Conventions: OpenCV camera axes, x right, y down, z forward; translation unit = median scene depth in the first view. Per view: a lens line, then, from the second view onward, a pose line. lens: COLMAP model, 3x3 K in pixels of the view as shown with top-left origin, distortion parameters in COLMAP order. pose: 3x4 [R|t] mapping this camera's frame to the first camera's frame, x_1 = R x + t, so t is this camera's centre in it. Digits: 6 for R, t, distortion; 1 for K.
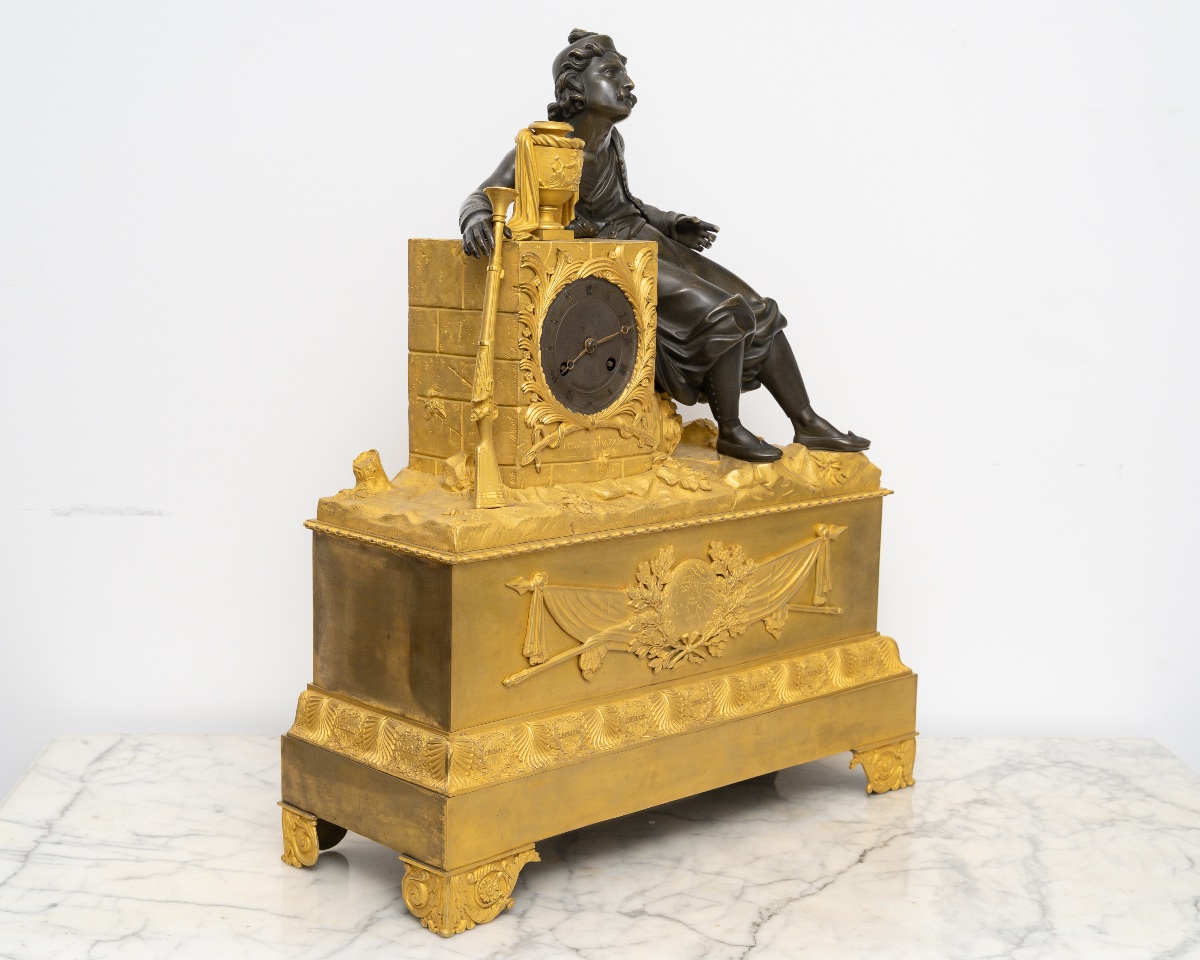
lens RADIAL K [[1929.4, 0, 600.1], [0, 1929.4, 478.1], [0, 0, 1]] dist [-0.036045, 0.000000]
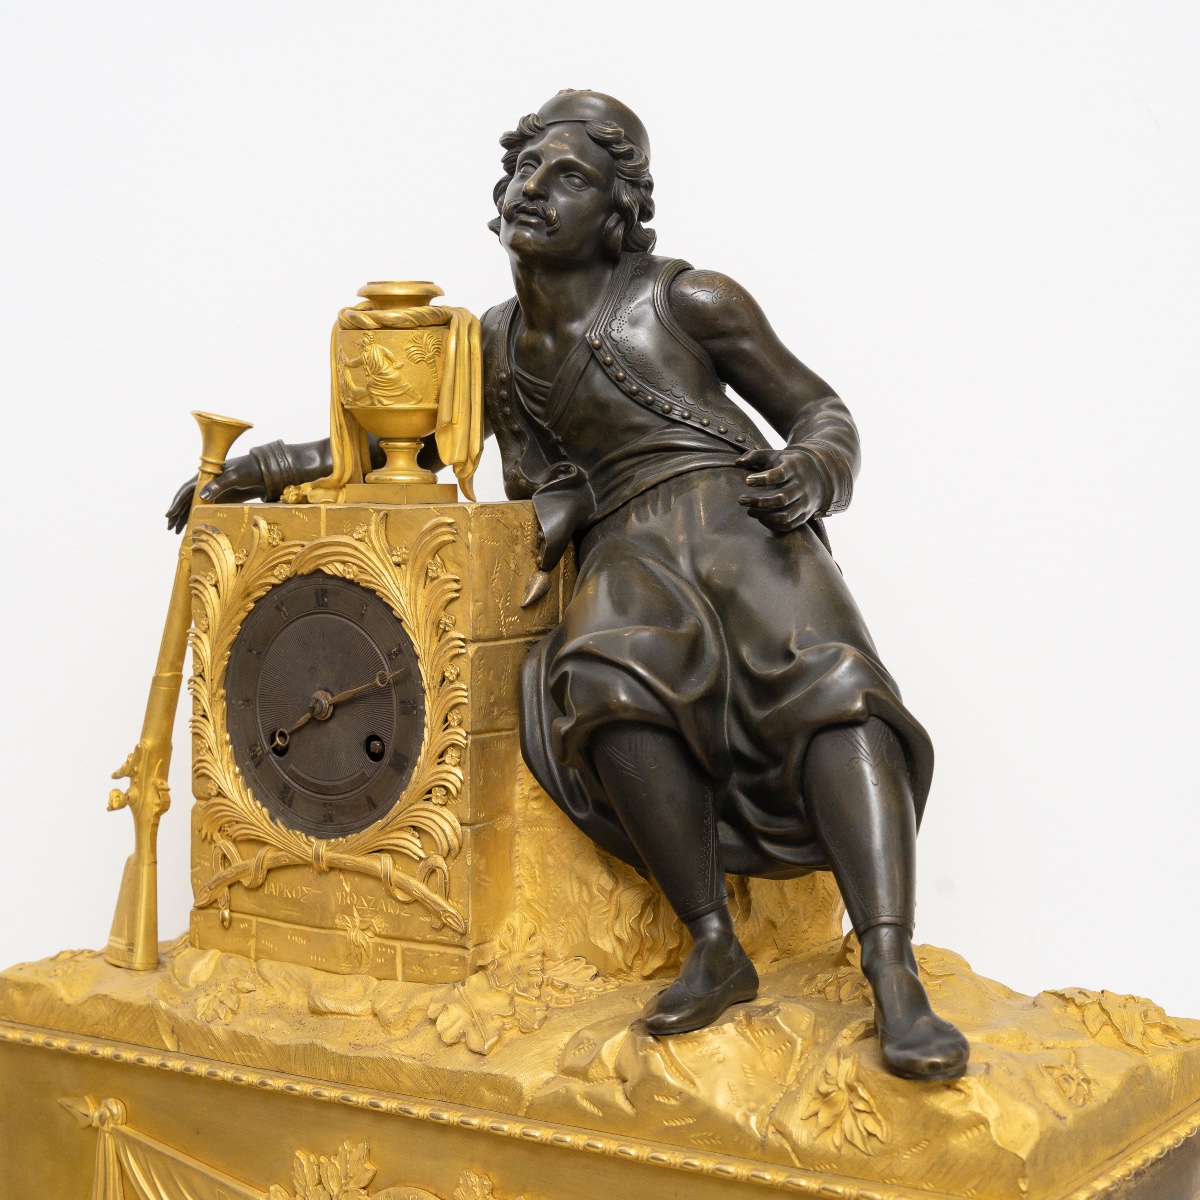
lens RADIAL K [[2308.3, 0, 640.2], [0, 2308.3, 551.9], [0, 0, 1]] dist [-0.012031, 0.000000]
pose [[0.193170, 0.014734, -0.981055, 0.600971], [-0.124346, 0.992193, -0.009582, -0.111313], [0.973254, 0.123841, 0.193494, 0.935004]]
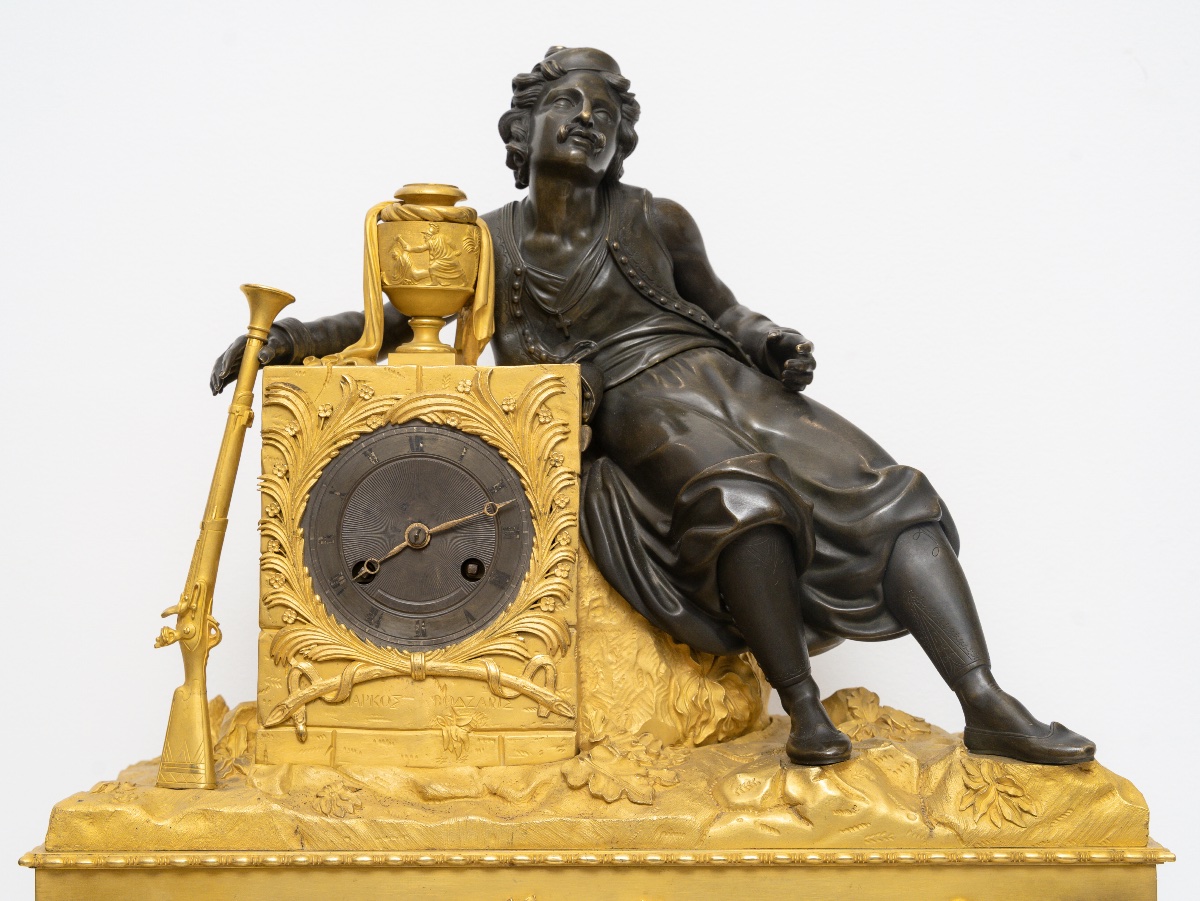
lens RADIAL K [[1882.1, 0, 547.0], [0, 1882.1, 450.9], [0, 0, 1]] dist [-0.002640, 0.000000]
pose [[0.691691, -0.041659, -0.720991, 0.434828], [-0.085129, 0.986672, -0.138679, -0.016610], [0.717158, 0.157300, 0.678926, 0.612032]]
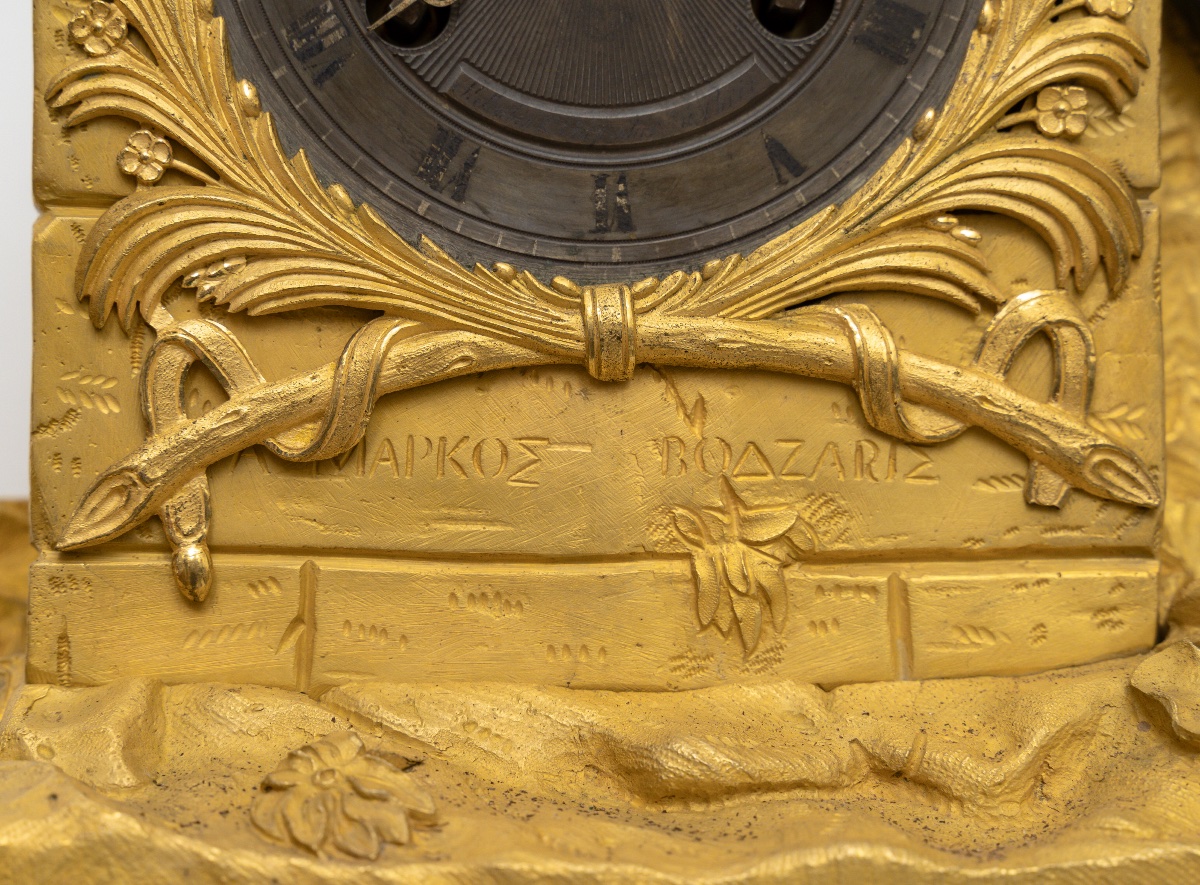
lens RADIAL K [[3063.8, 0, 567.1], [0, 3063.8, 488.6], [0, 0, 1]] dist [0.112146, 0.000000]
pose [[0.741001, -0.020530, -0.671191, 0.168177], [-0.071663, 0.991407, -0.109441, 0.014162], [0.667670, 0.129195, 0.733162, 0.787776]]
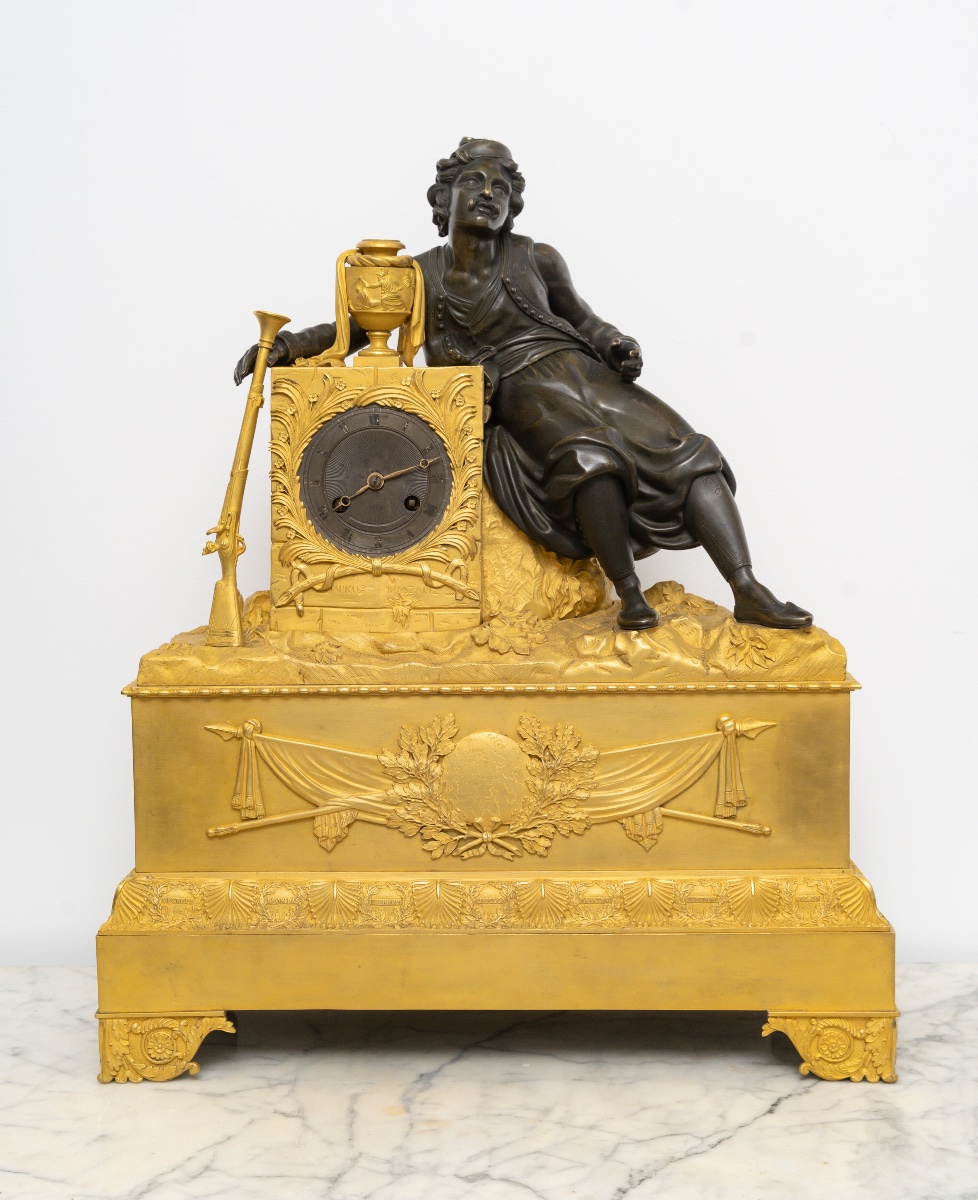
lens RADIAL K [[1892.3, 0, 482.5], [0, 1892.3, 572.2], [0, 0, 1]] dist [-0.008097, 0.000000]
pose [[0.701652, 0.039191, -0.711442, 0.647301], [-0.083228, 0.996159, -0.027208, -0.005906], [0.707643, 0.078302, 0.702218, 0.405074]]
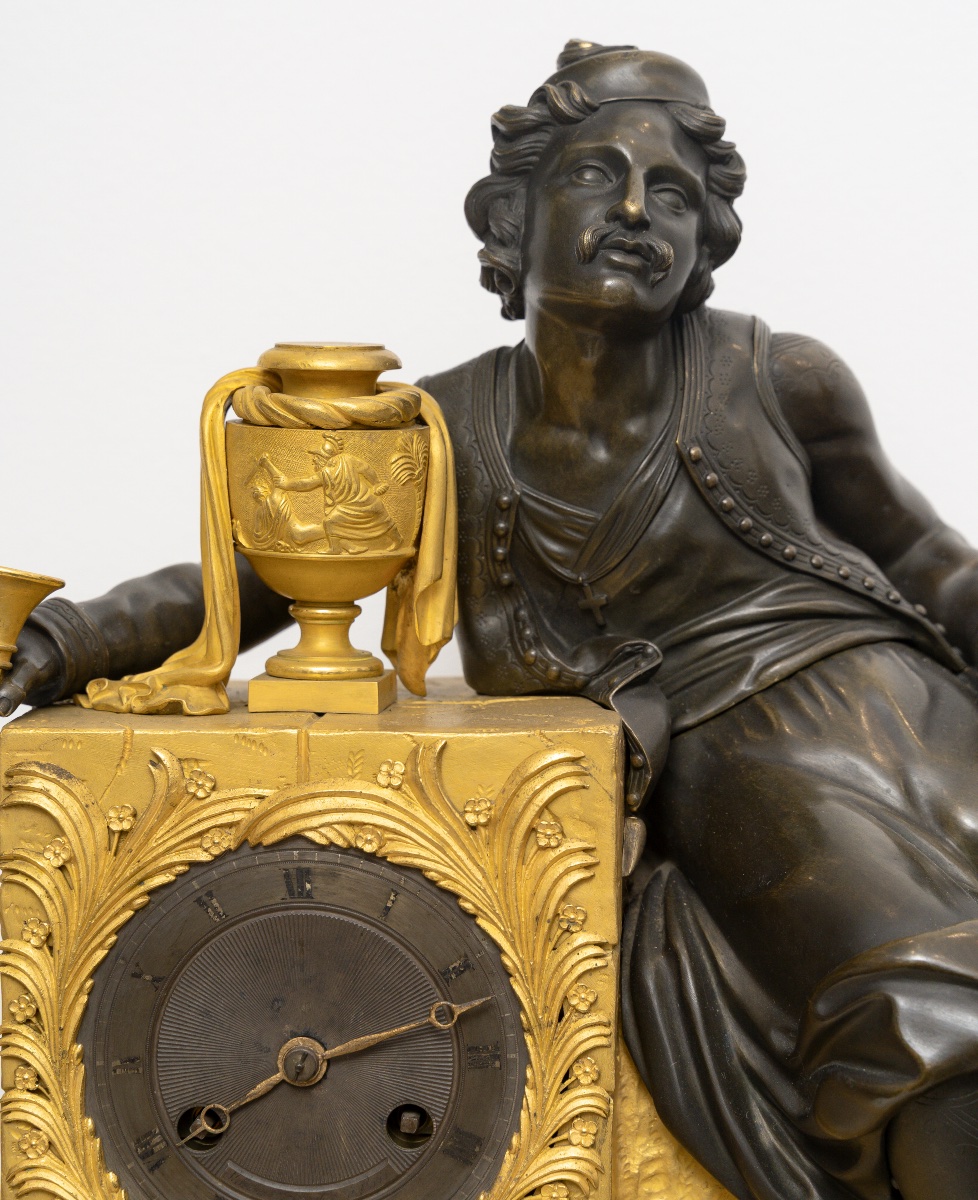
lens RADIAL K [[3128.0, 0, 497.7], [0, 3128.0, 603.2], [0, 0, 1]] dist [0.005420, 0.000000]
pose [[0.655676, 0.036684, -0.754150, 0.380942], [-0.087570, 0.995773, -0.027698, -0.127523], [0.749947, 0.084201, 0.656117, 0.671714]]
